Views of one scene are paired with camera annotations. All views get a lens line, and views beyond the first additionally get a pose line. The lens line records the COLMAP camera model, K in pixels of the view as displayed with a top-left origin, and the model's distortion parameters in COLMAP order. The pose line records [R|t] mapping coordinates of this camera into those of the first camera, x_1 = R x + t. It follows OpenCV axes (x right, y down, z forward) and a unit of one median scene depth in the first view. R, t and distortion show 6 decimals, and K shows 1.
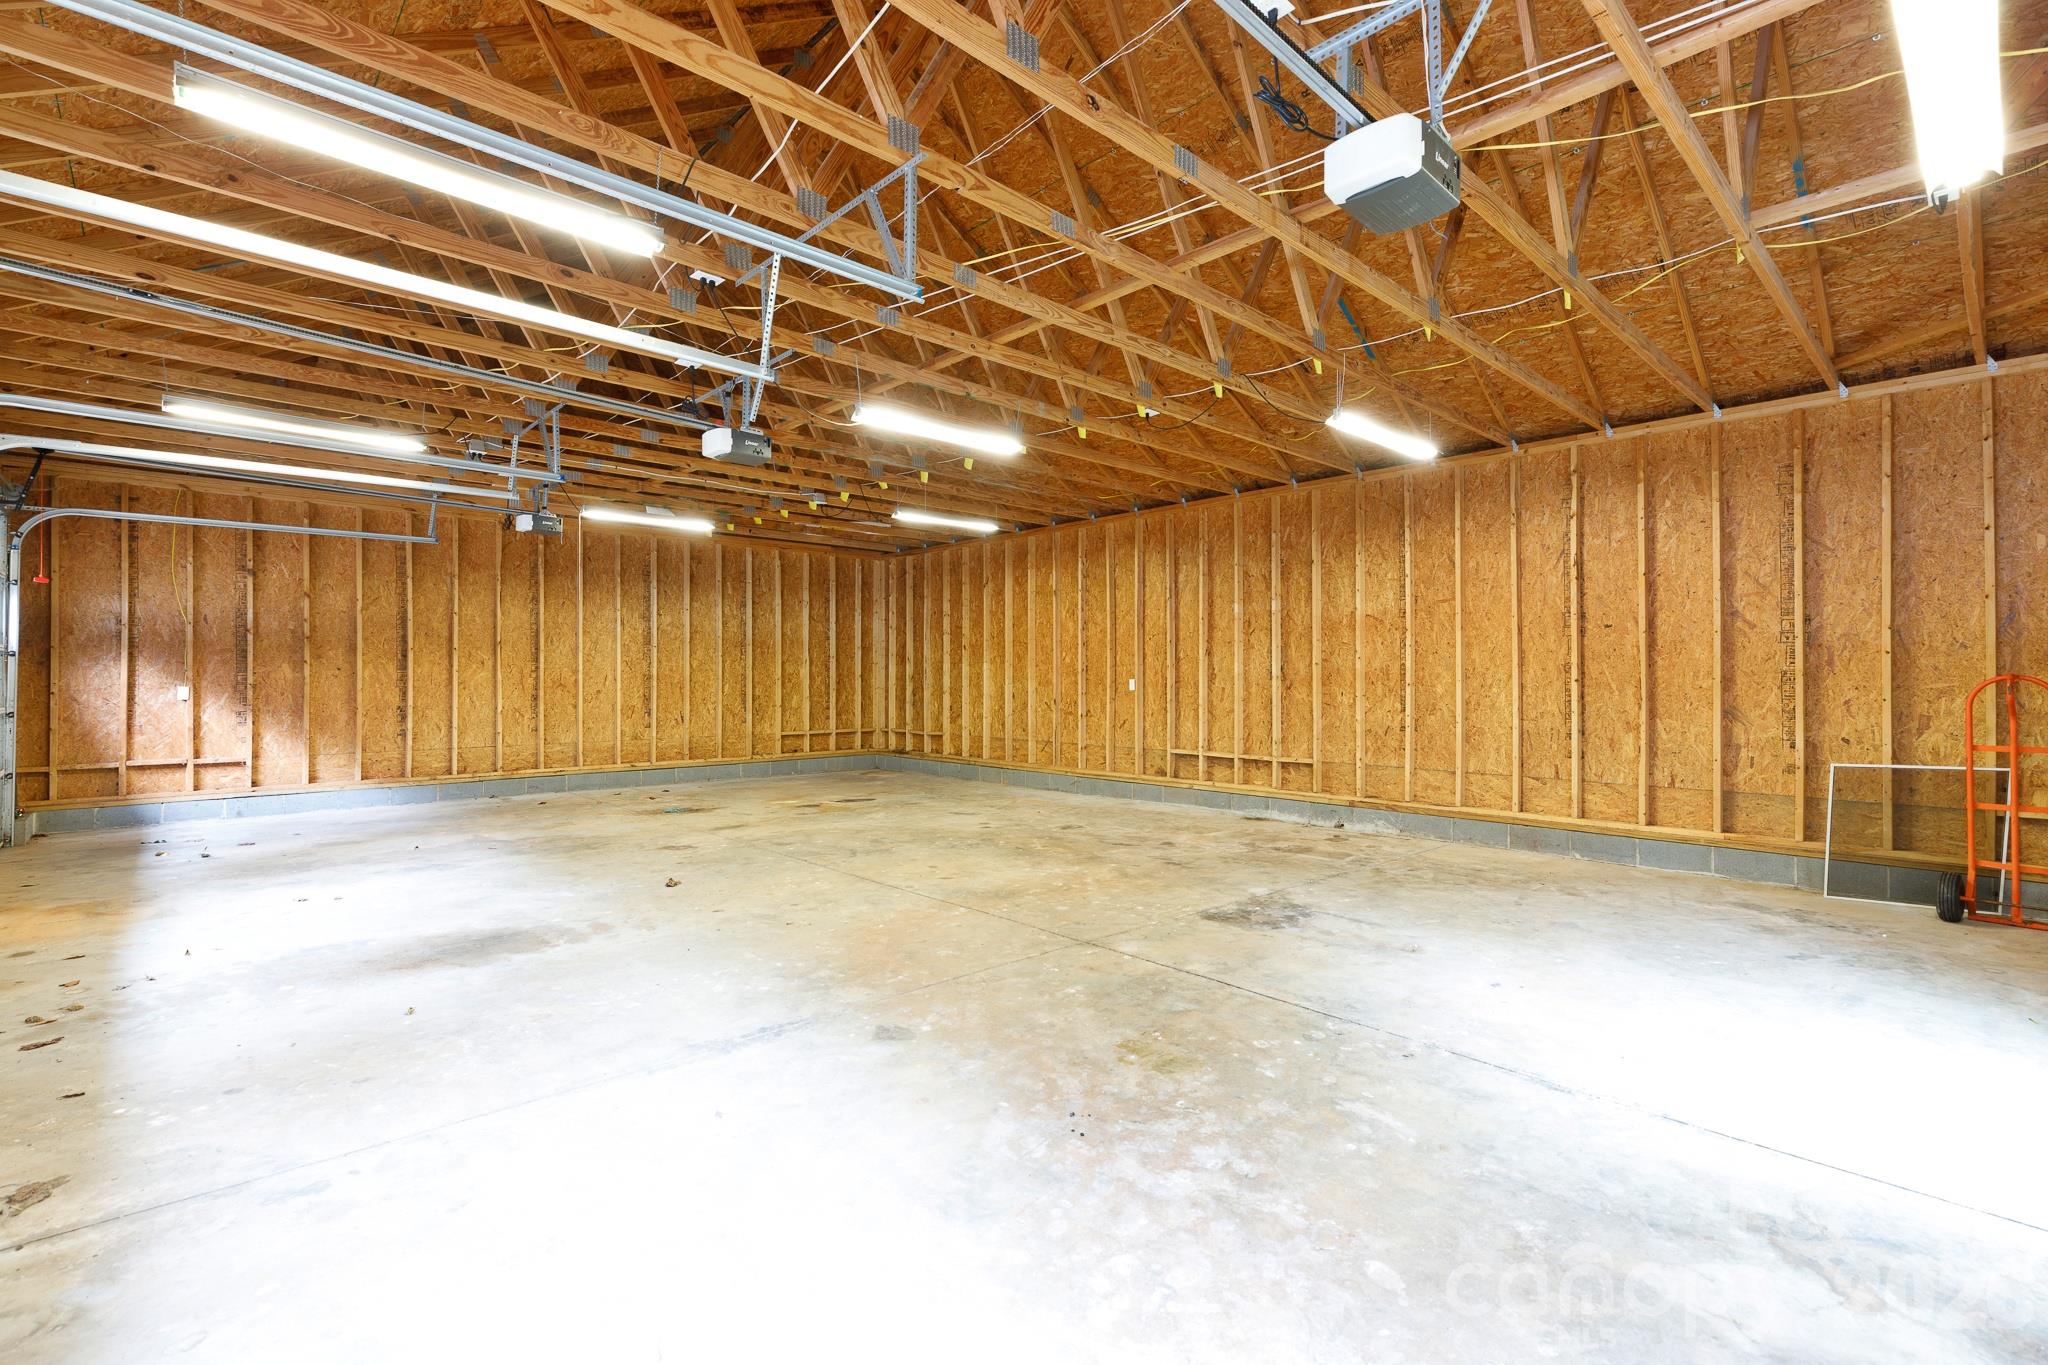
lens RADIAL K [[921.4, 0, 1027.5], [0, 921.4, 680.6], [0, 0, 1]] dist [0.002647, 0.000240]
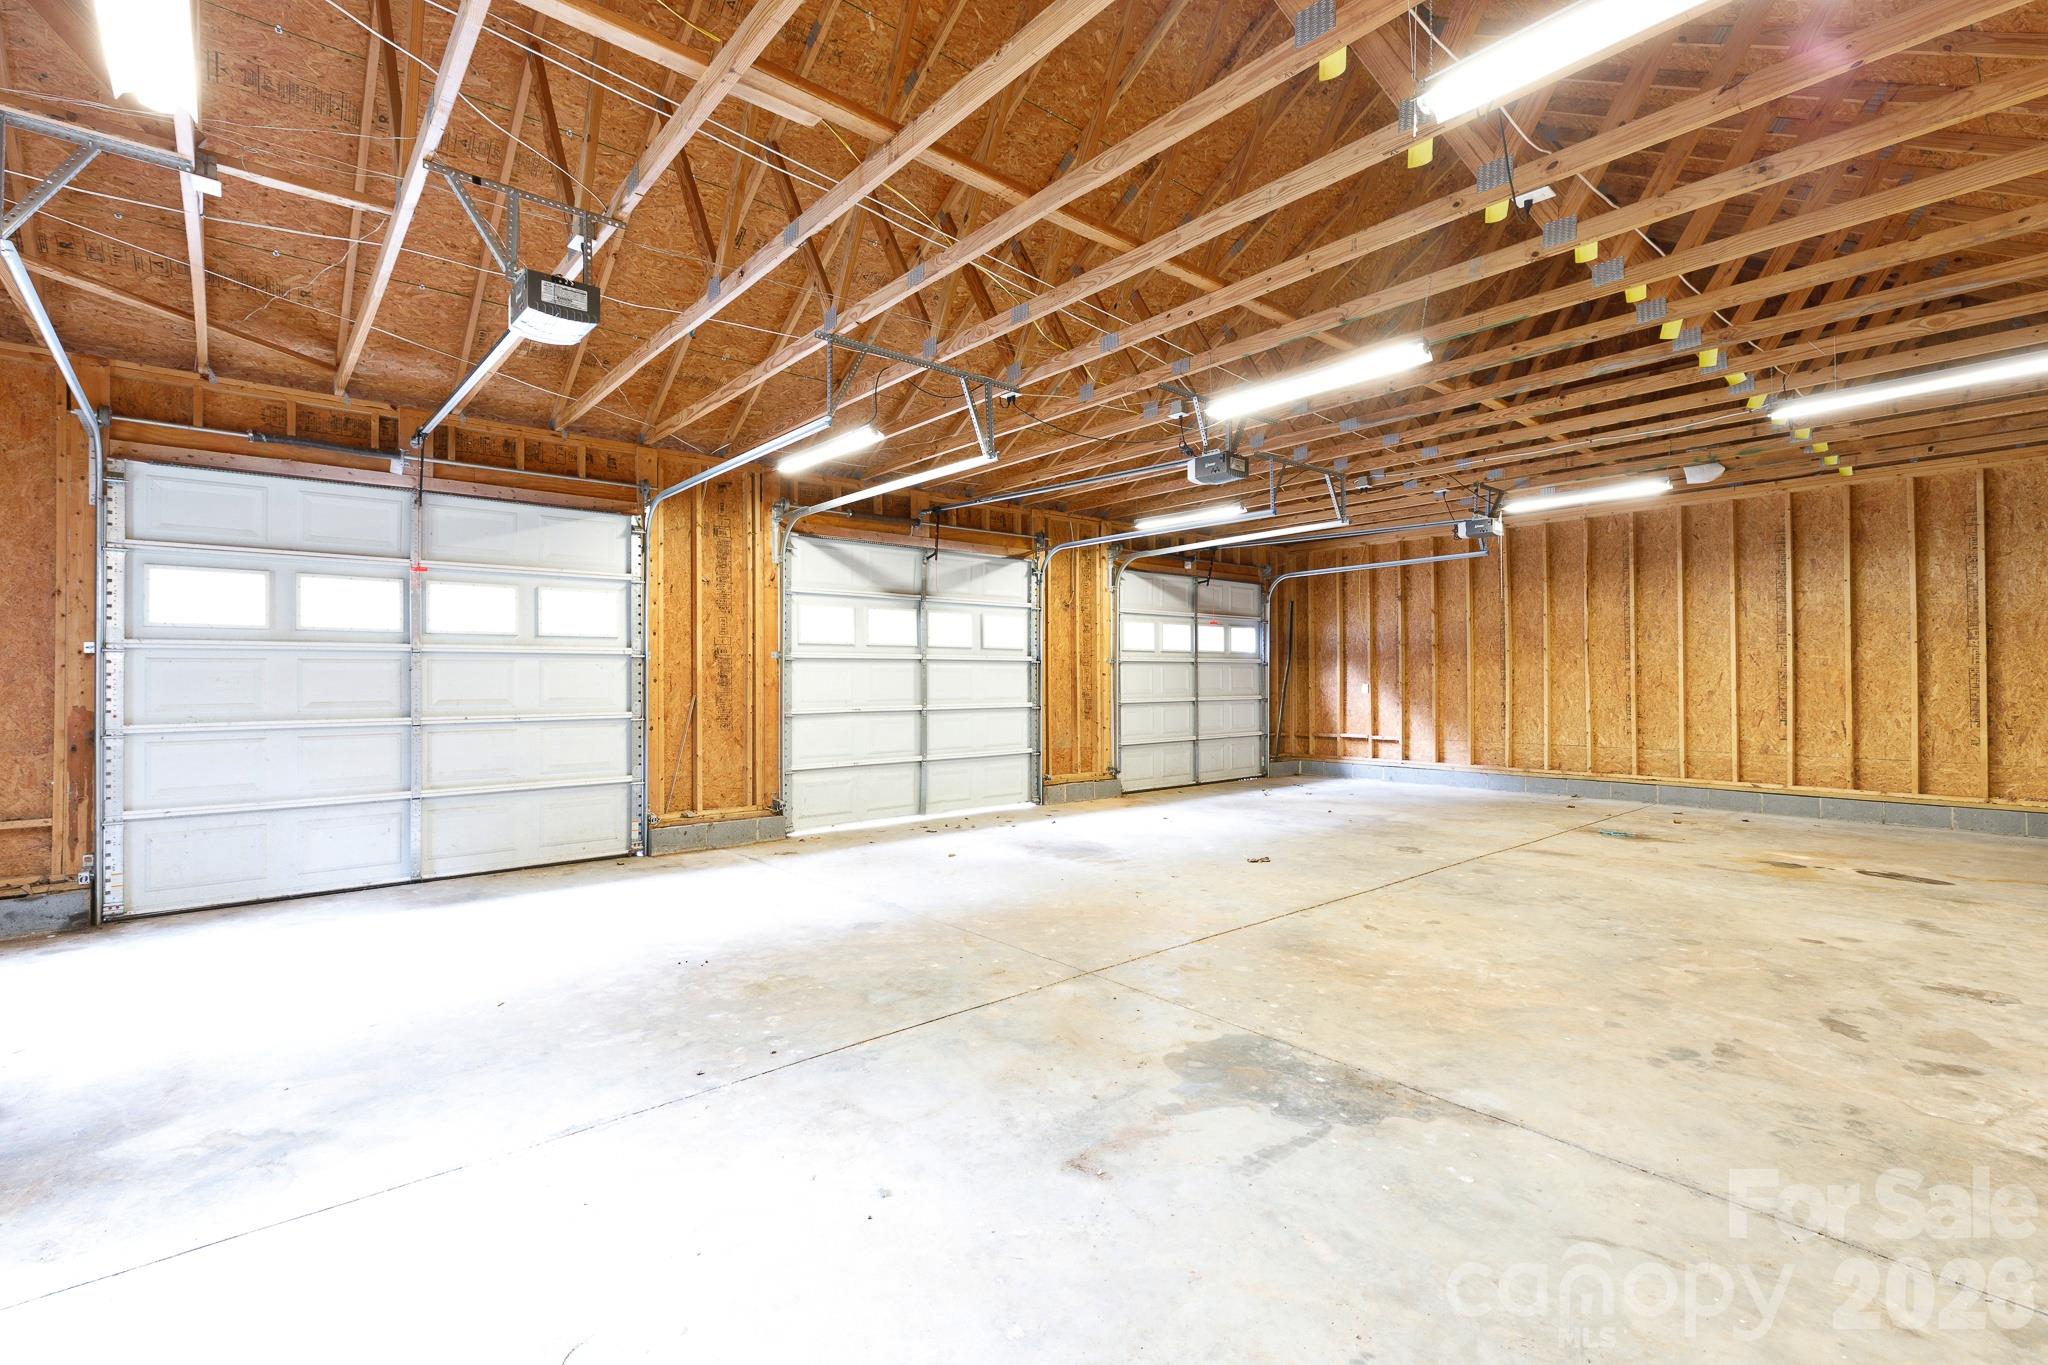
lens RADIAL K [[921.4, 0, 1027.5], [0, 921.4, 680.6], [0, 0, 1]] dist [0.002647, 0.000240]
pose [[-0.040766, 0.000510, -0.999169, 1.126556], [0.002585, 0.999997, 0.000405, -0.001834], [0.999165, -0.002566, -0.040767, 1.144944]]
